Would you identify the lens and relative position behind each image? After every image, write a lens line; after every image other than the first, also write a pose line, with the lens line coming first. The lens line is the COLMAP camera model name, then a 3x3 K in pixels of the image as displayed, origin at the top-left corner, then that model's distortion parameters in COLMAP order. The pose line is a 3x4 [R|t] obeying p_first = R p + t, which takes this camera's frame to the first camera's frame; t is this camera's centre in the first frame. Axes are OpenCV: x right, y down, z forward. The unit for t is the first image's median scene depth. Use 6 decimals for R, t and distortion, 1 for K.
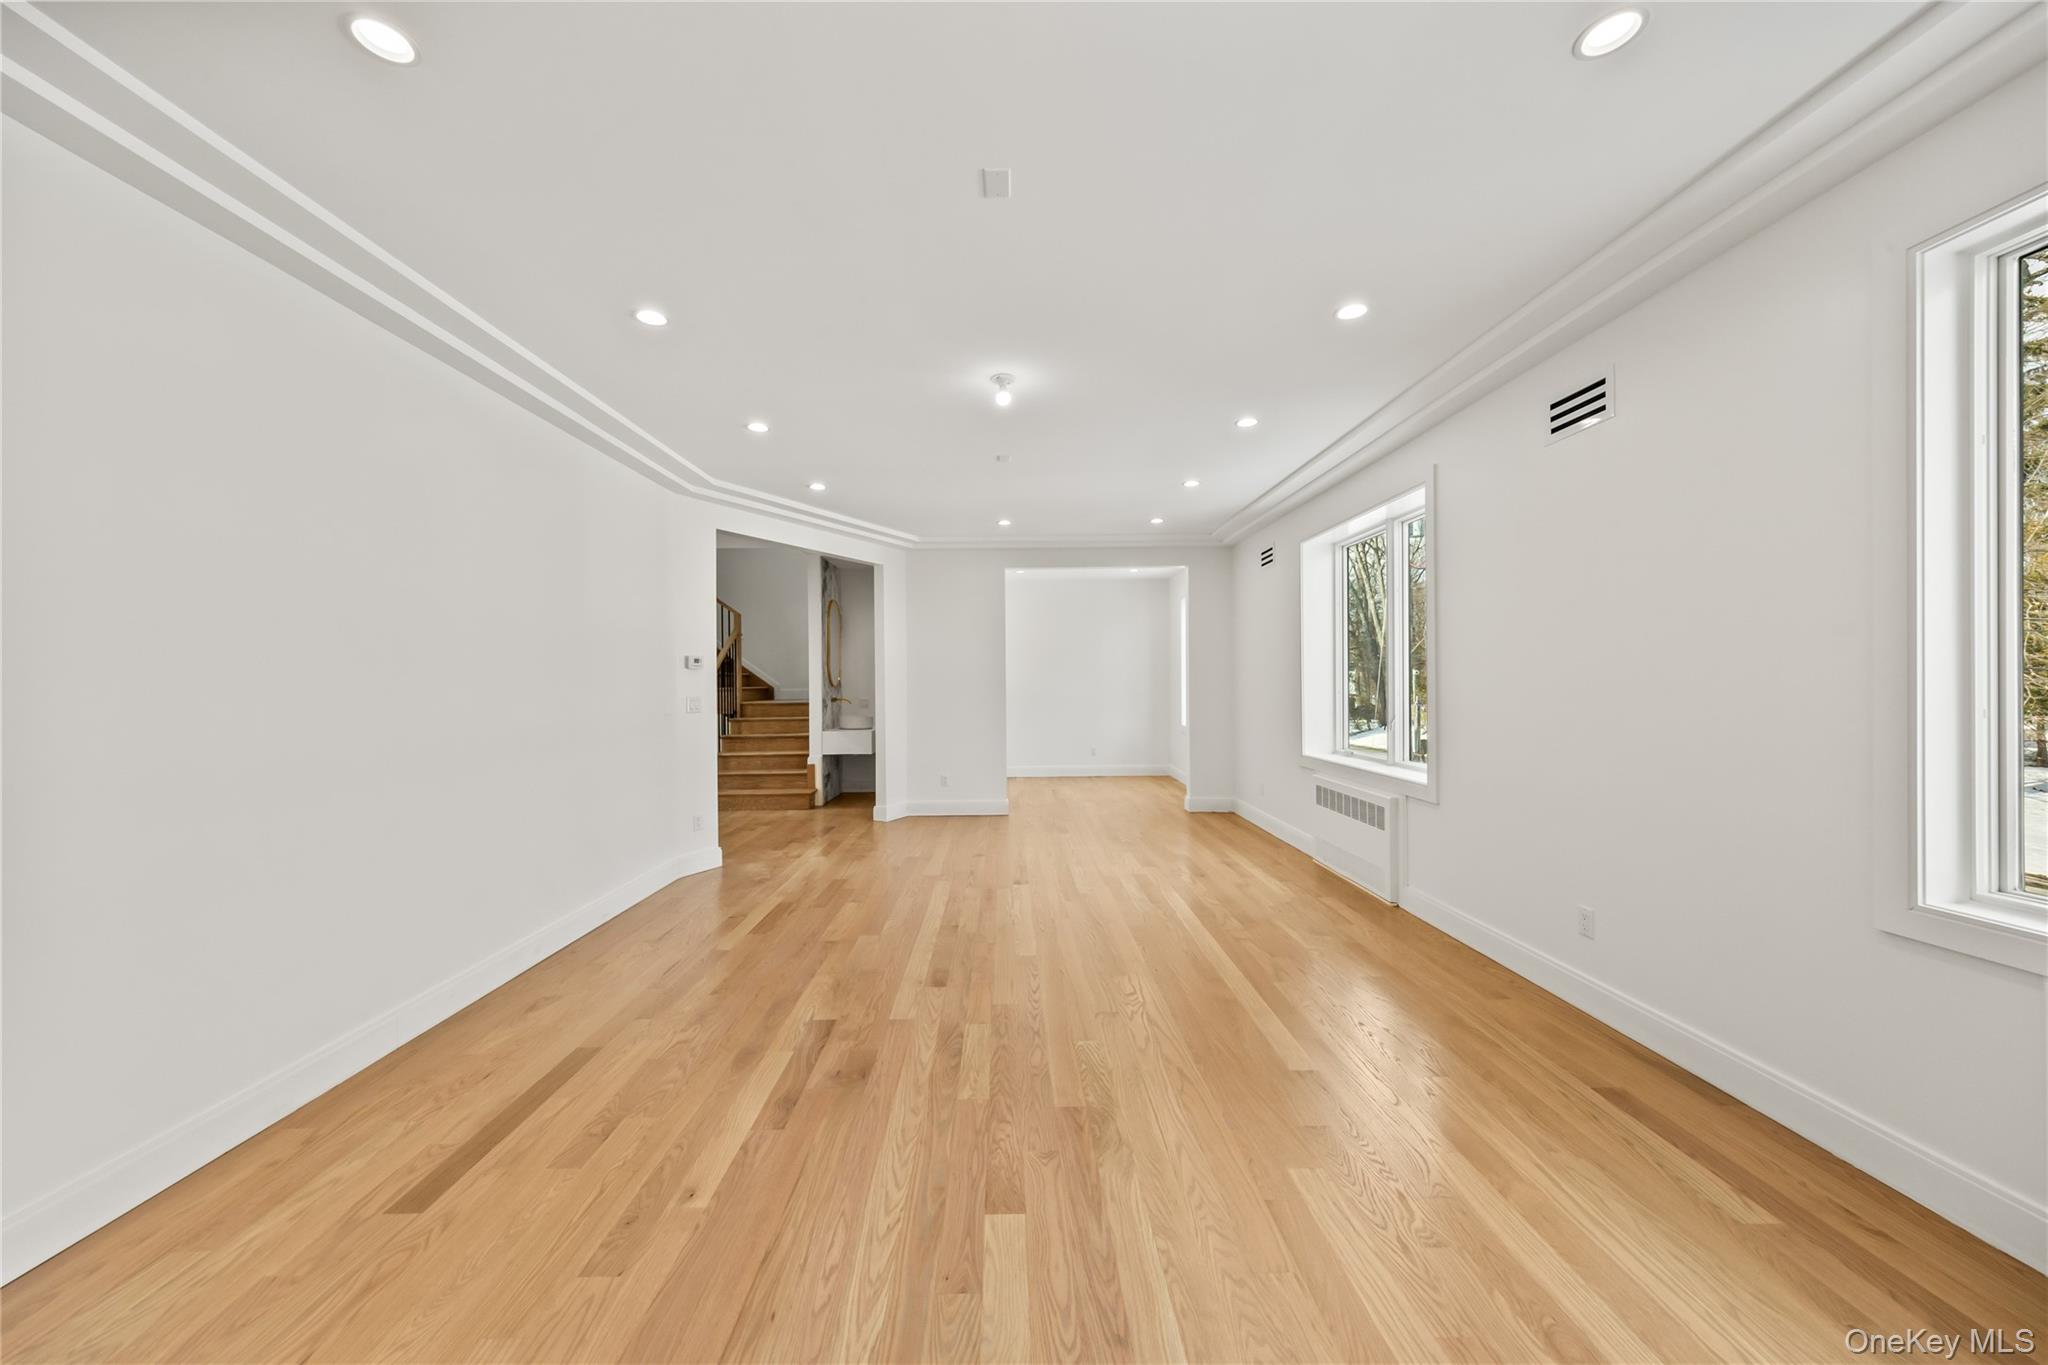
lens RADIAL K [[706.1, 0, 1017.3], [0, 706.1, 682.2], [0, 0, 1]] dist [0.010416, -0.000030]
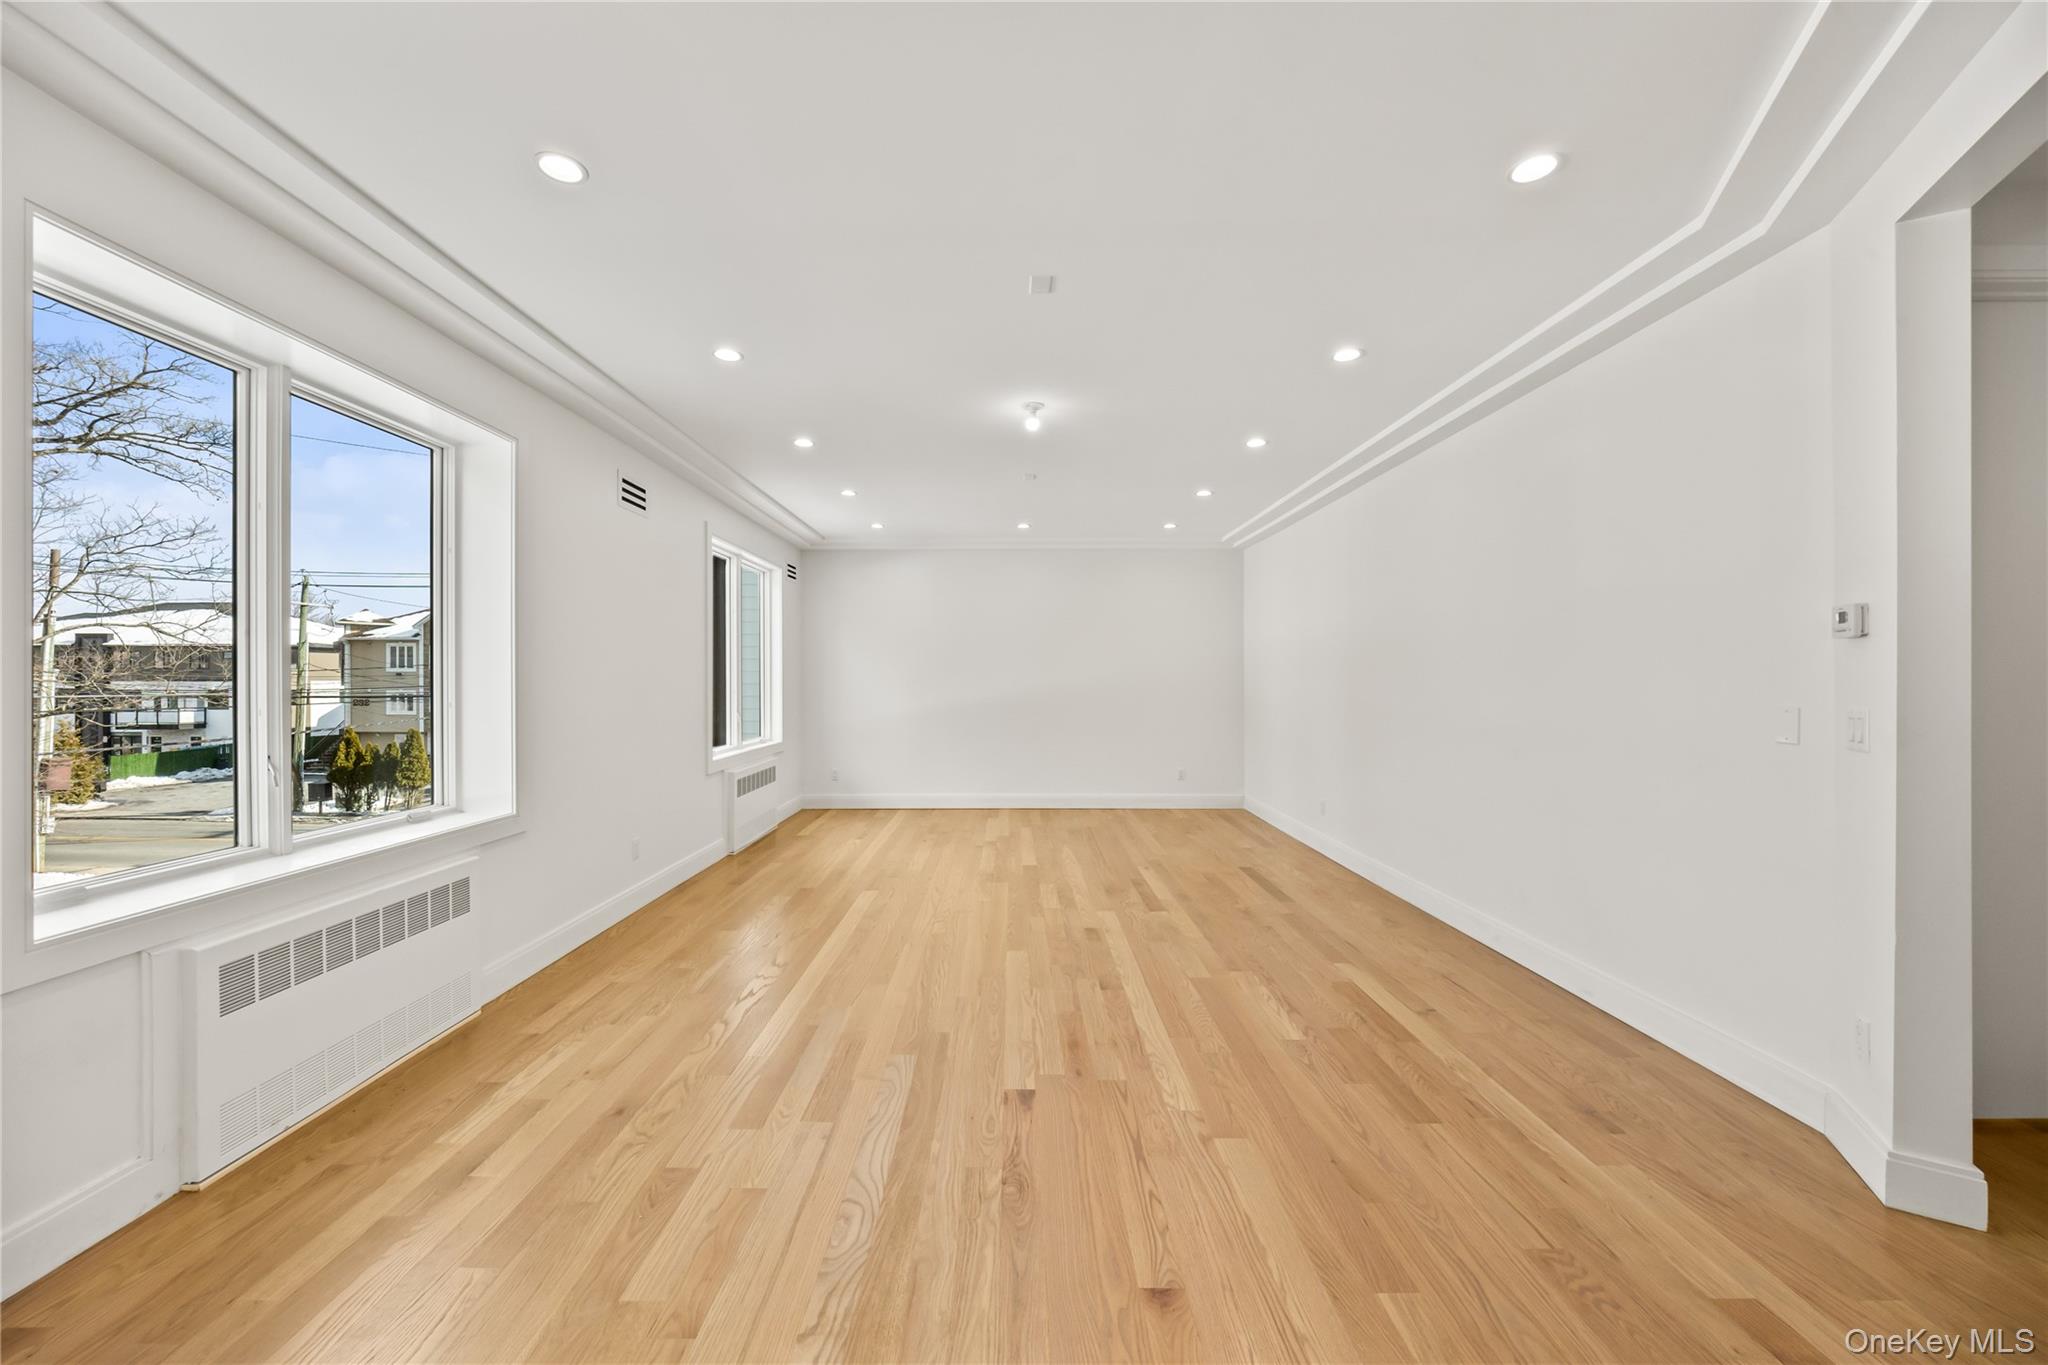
lens RADIAL K [[737.1, 0, 1010.1], [0, 737.1, 682.3], [0, 0, 1]] dist [0.019403, -0.016065]
pose [[-0.999753, 0.010506, 0.019563, -0.001271], [0.010577, 0.999938, 0.003545, -0.000790], [-0.019525, 0.003751, -0.999802, 1.291812]]
